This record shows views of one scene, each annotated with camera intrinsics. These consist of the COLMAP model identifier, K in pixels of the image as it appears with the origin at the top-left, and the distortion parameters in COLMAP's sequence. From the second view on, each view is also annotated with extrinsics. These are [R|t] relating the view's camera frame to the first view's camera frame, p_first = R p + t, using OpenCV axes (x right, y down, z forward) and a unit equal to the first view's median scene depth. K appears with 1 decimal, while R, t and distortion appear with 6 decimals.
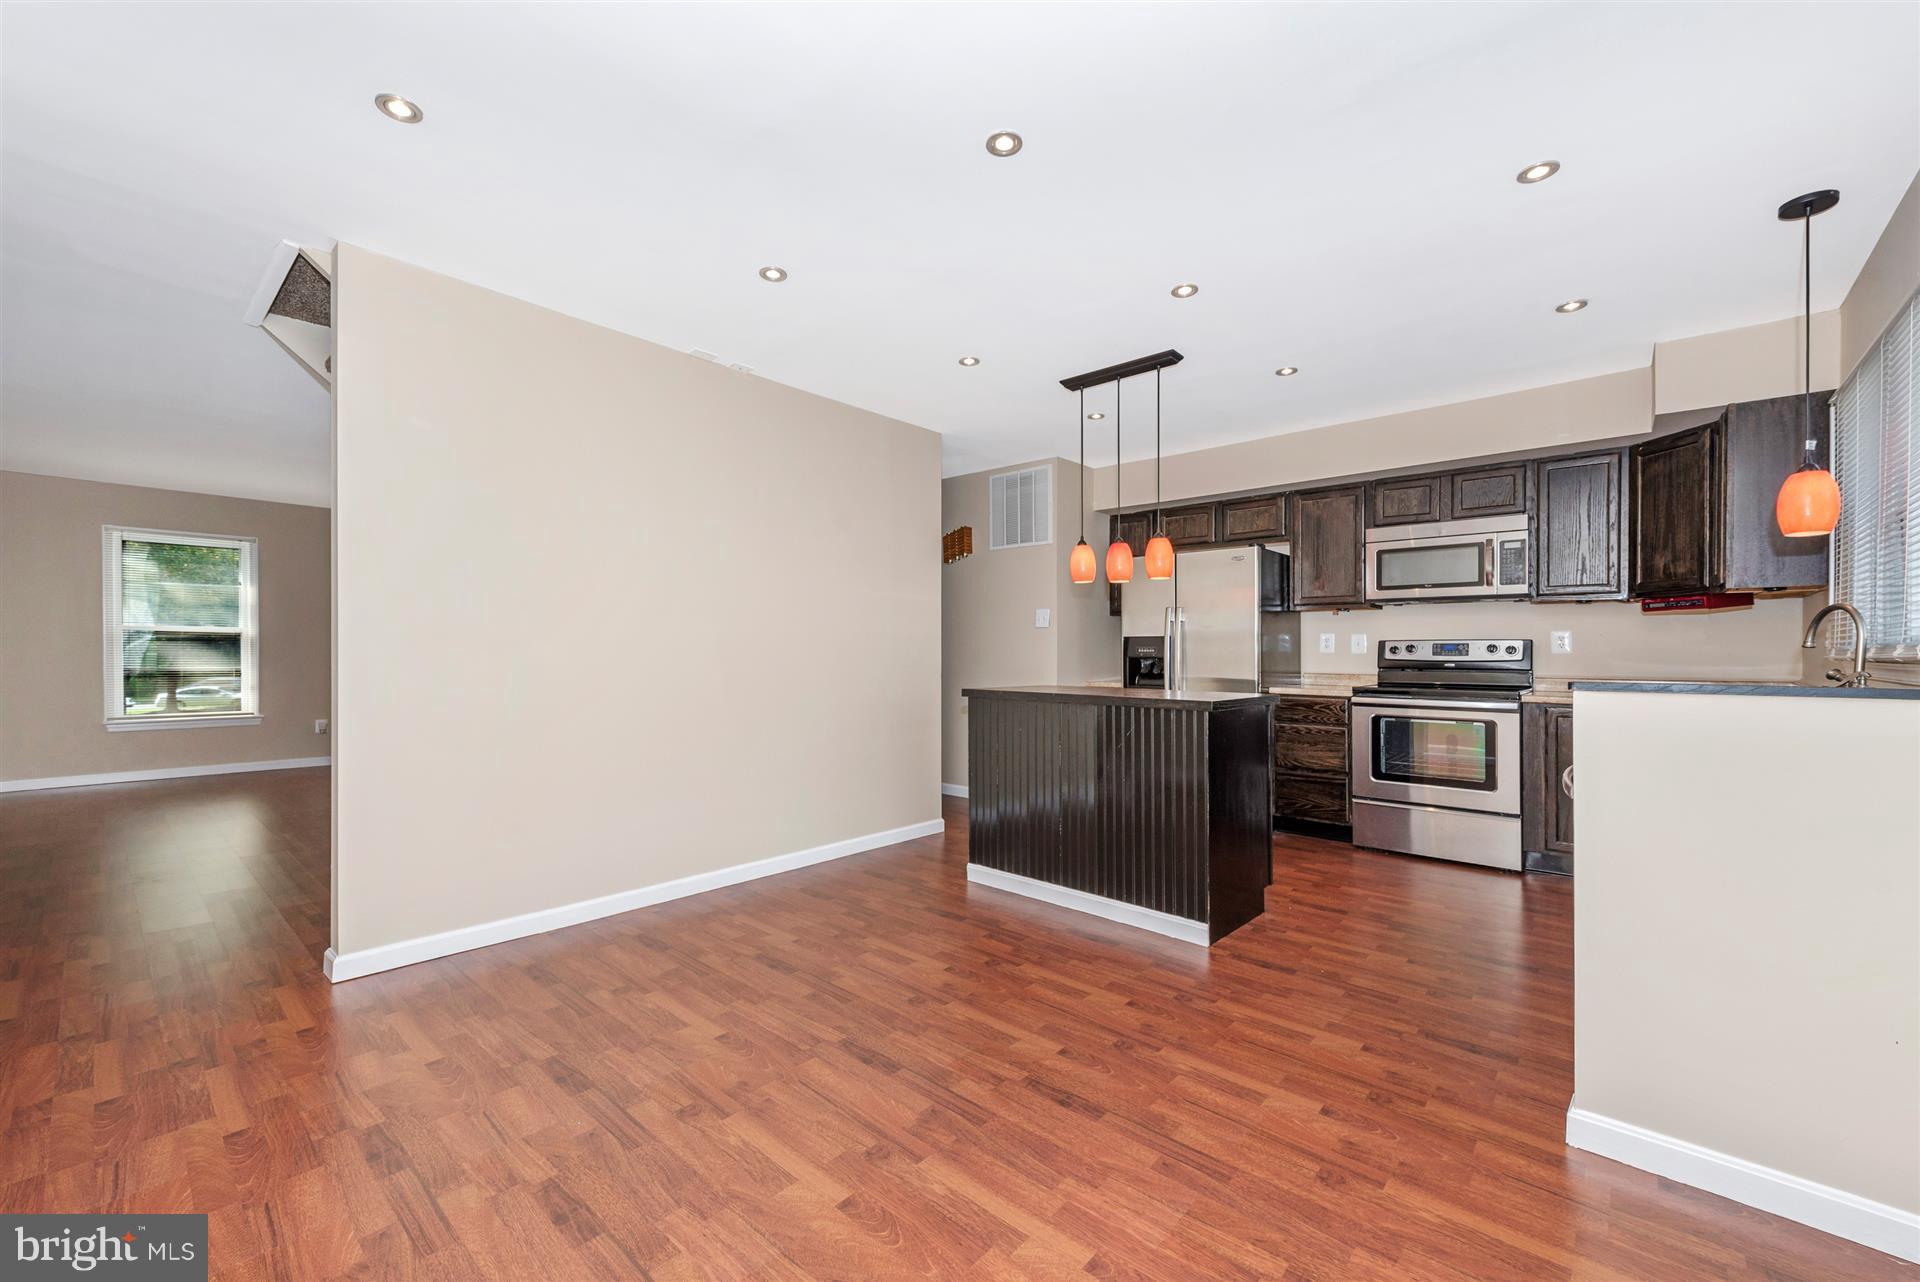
lens RADIAL K [[748.3, 0, 920.5], [0, 748.3, 670.8], [0, 0, 1]] dist [0.000297, -0.000149]
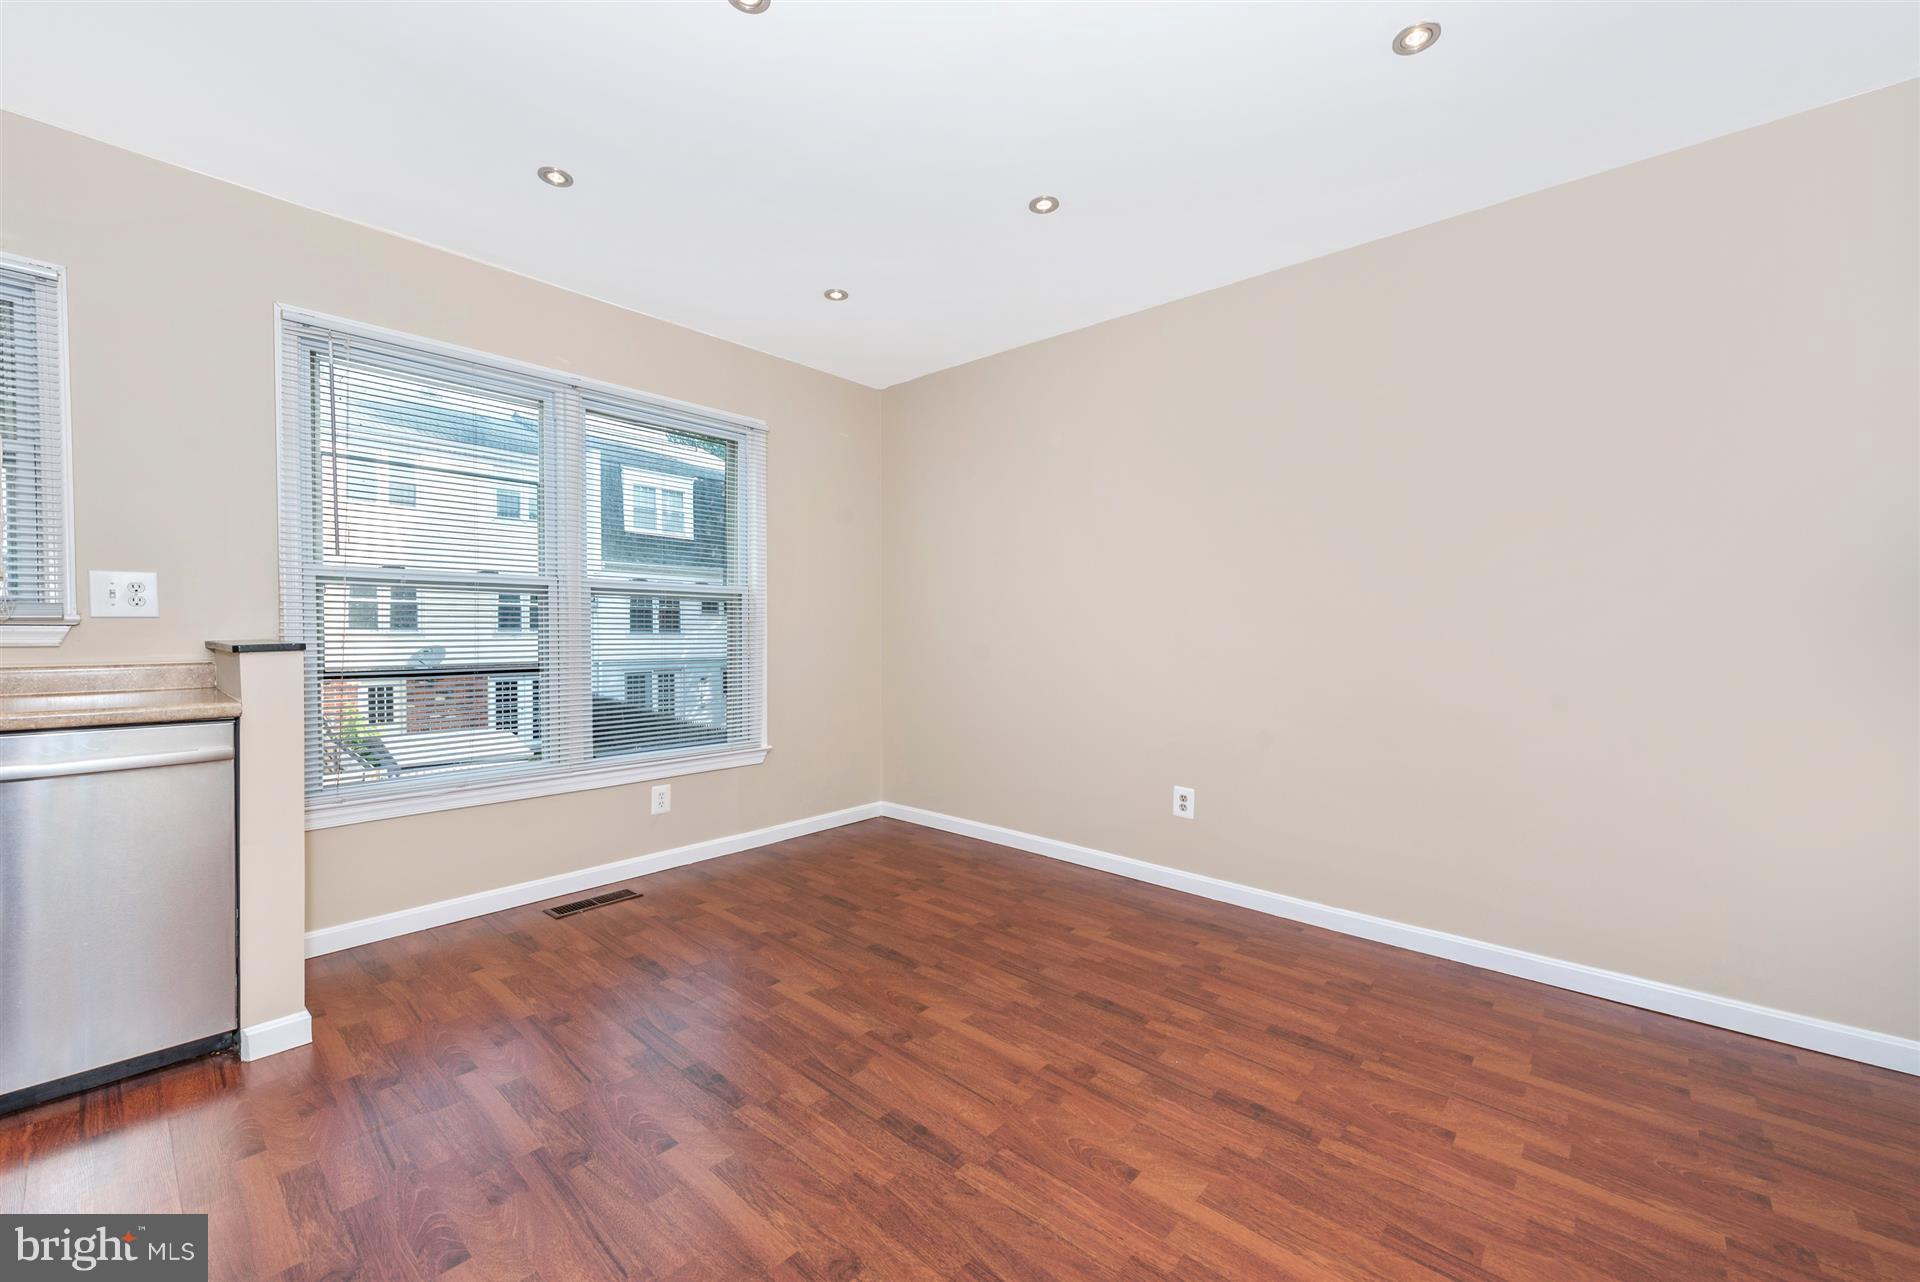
lens RADIAL K [[768.8, 0, 957.9], [0, 768.8, 627.5], [0, 0, 1]] dist [0.001103, -0.000011]
pose [[-0.998804, -0.014132, -0.046804, -0.038542], [-0.015167, 0.999647, 0.021835, -0.027254], [0.046478, 0.022519, -0.998665, 1.094732]]
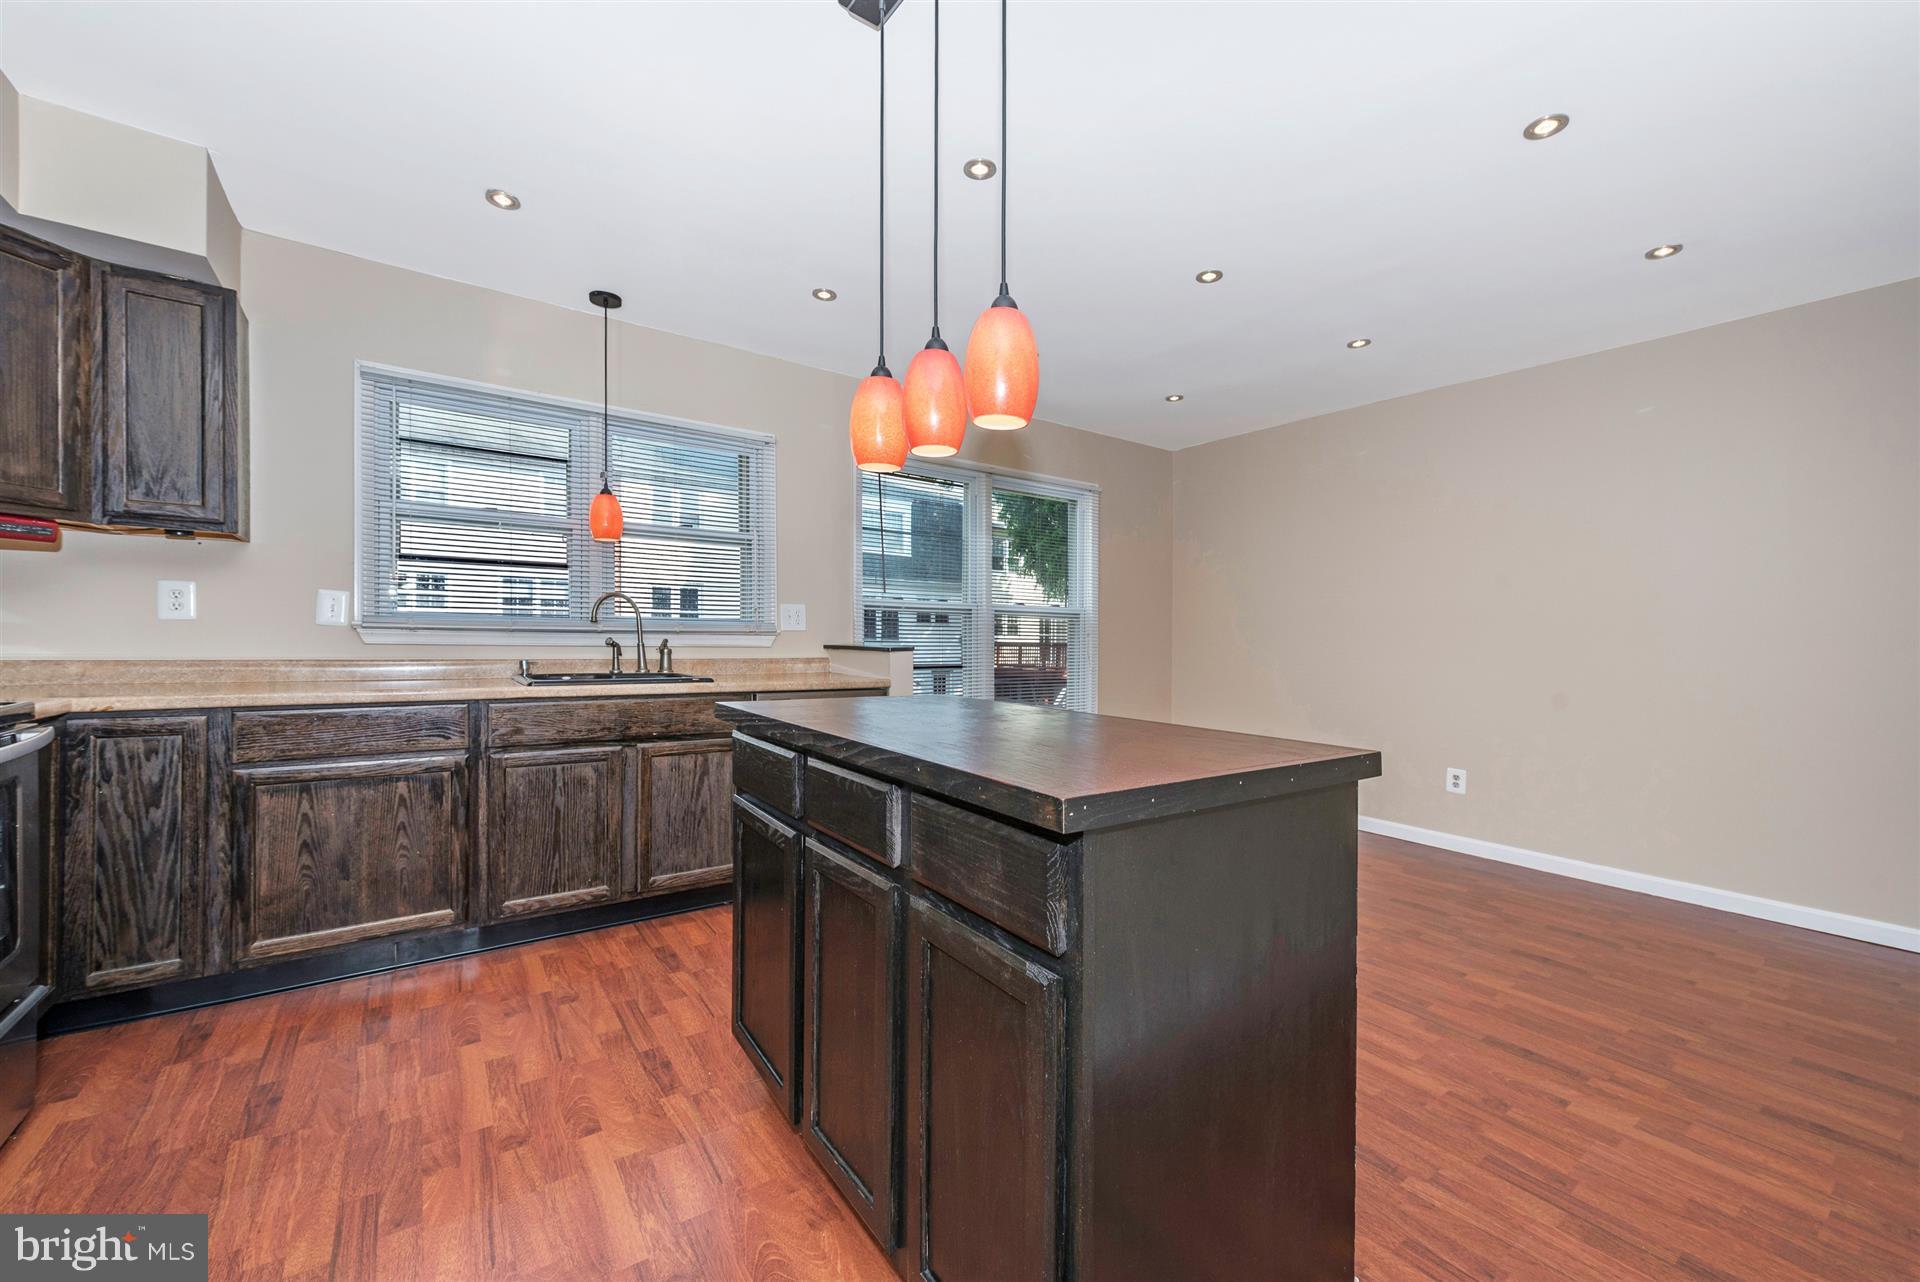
lens RADIAL K [[781.5, 0, 958.8], [0, 781.5, 621.8], [0, 0, 1]] dist [0.002852, -0.000428]
pose [[-0.985944, -0.018325, 0.166066, 0.203456], [-0.017804, 0.999831, 0.004625, -0.034018], [-0.166122, 0.001603, -0.986104, 1.496998]]
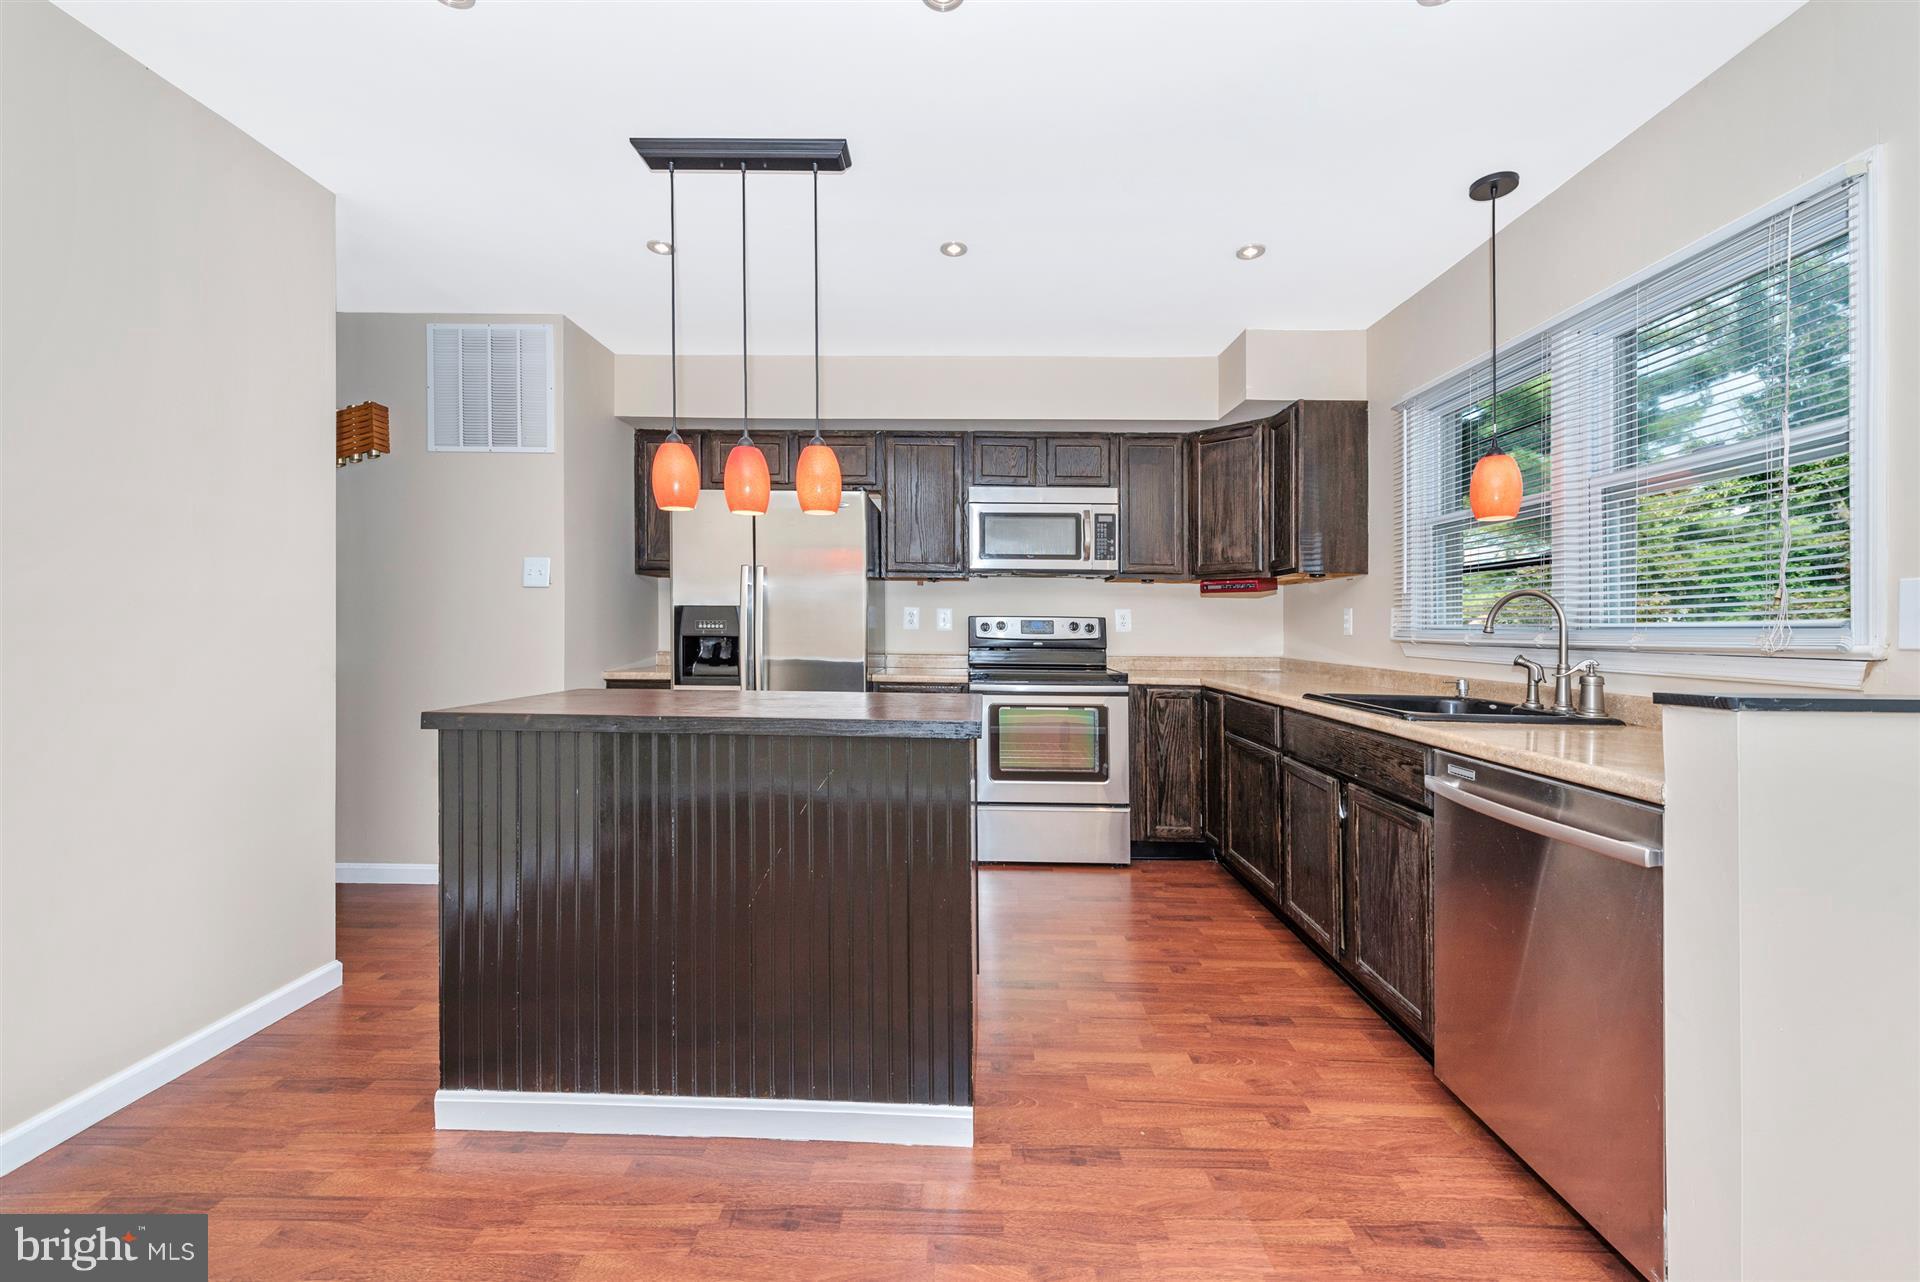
lens RADIAL K [[772.1, 0, 938.6], [0, 772.1, 637.2], [0, 0, 1]] dist [0.002828, -0.000177]
pose [[0.744967, -0.007862, 0.667055, -0.028866], [0.009453, 0.999955, 0.001229, -0.023416], [-0.667034, 0.005391, 0.745008, 0.472032]]
